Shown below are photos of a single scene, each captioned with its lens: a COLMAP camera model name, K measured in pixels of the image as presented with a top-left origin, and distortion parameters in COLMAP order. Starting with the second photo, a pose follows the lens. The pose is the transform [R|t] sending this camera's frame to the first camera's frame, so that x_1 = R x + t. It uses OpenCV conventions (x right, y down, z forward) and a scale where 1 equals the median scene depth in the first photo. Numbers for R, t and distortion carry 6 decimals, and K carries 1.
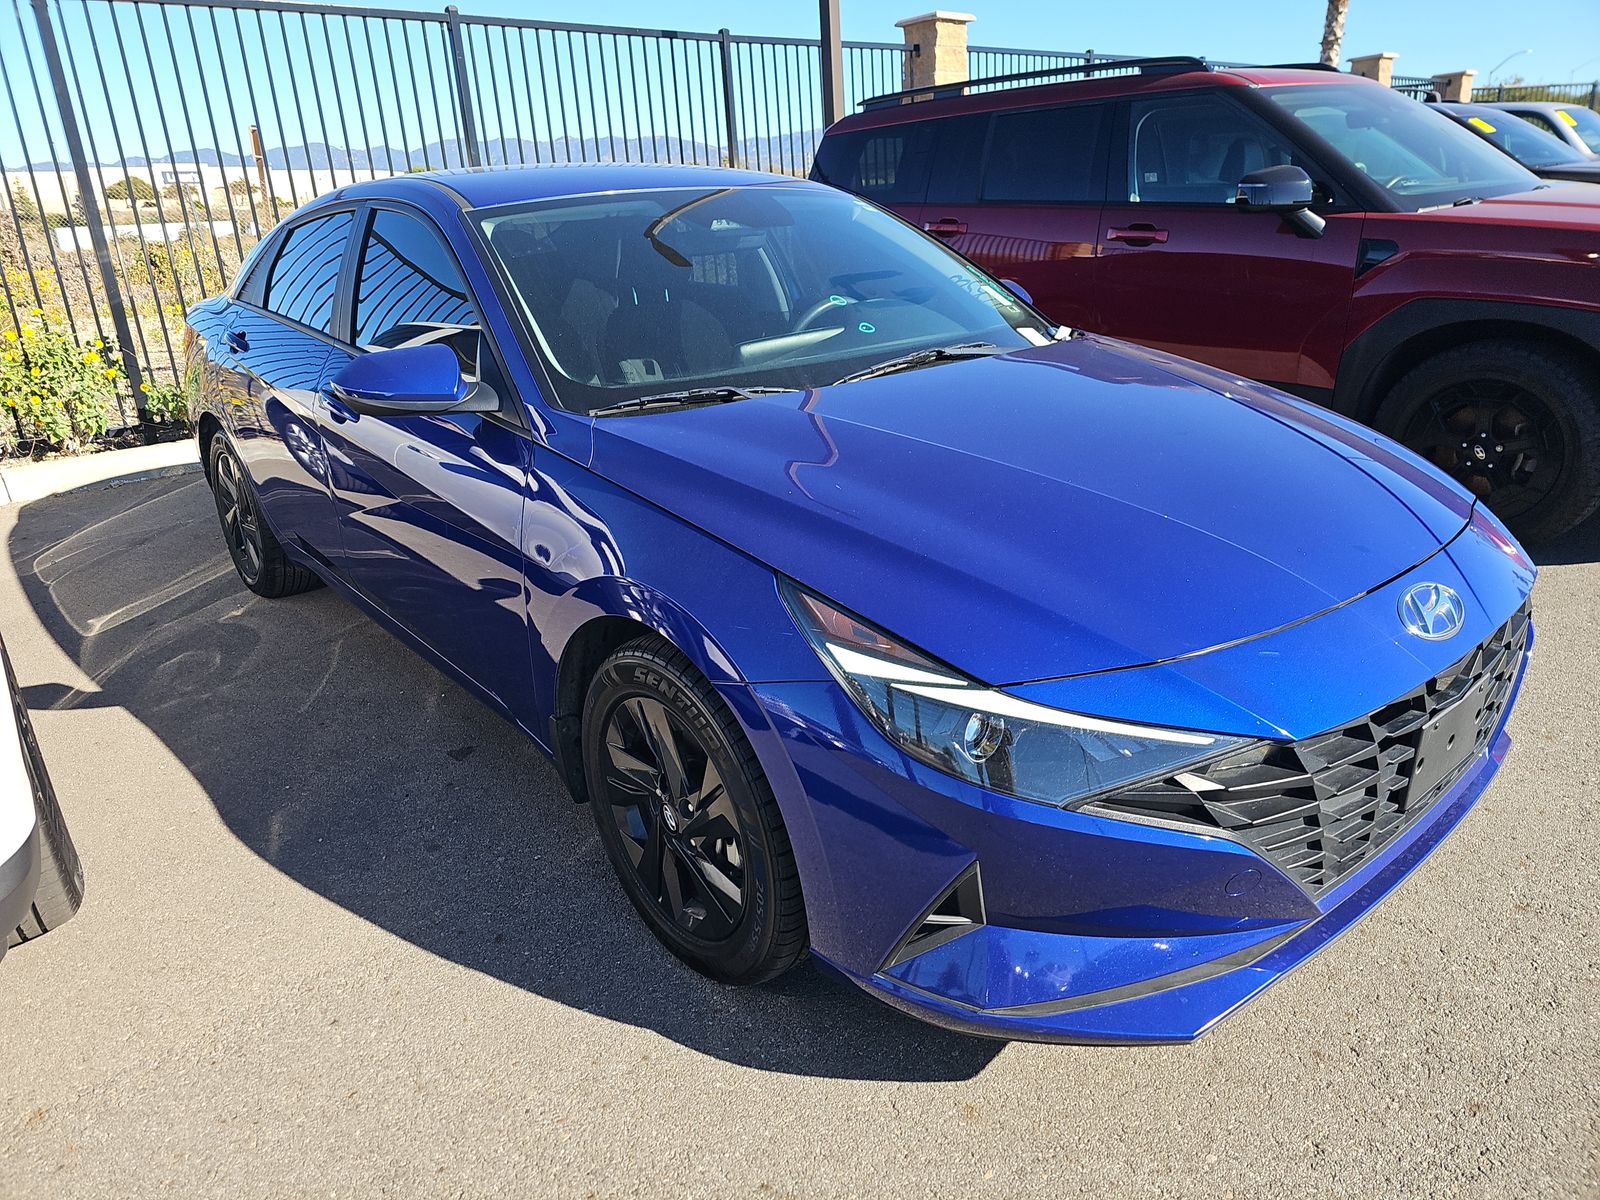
lens RADIAL K [[1067.5, 0, 799.7], [0, 1067.5, 597.6], [0, 0, 1]] dist [0.035813, -0.030575]
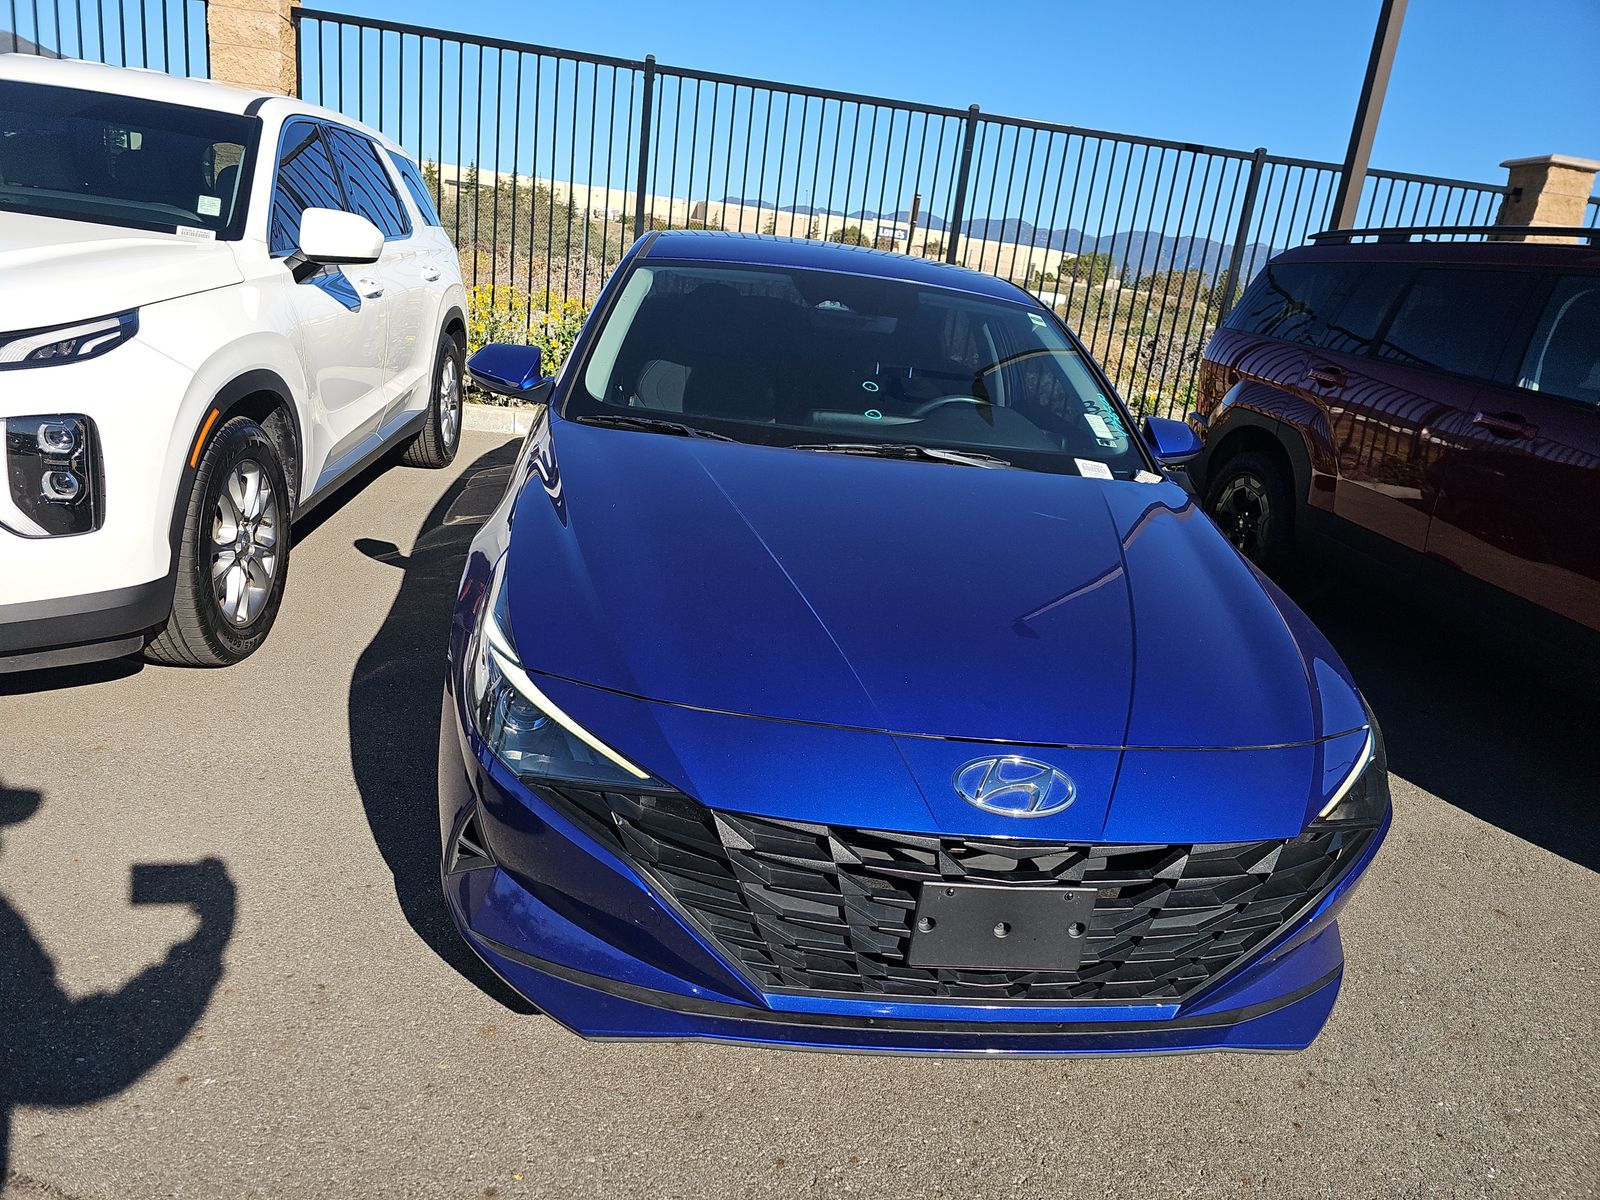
lens RADIAL K [[1067.5, 0, 768.9], [0, 1067.5, 602.4], [0, 0, 1]] dist [0.035813, -0.030575]
pose [[0.821585, 0.304767, -0.481784, 0.238627], [-0.336602, 0.941401, 0.021505, -0.025659], [0.460106, 0.144502, 0.876026, 0.012313]]
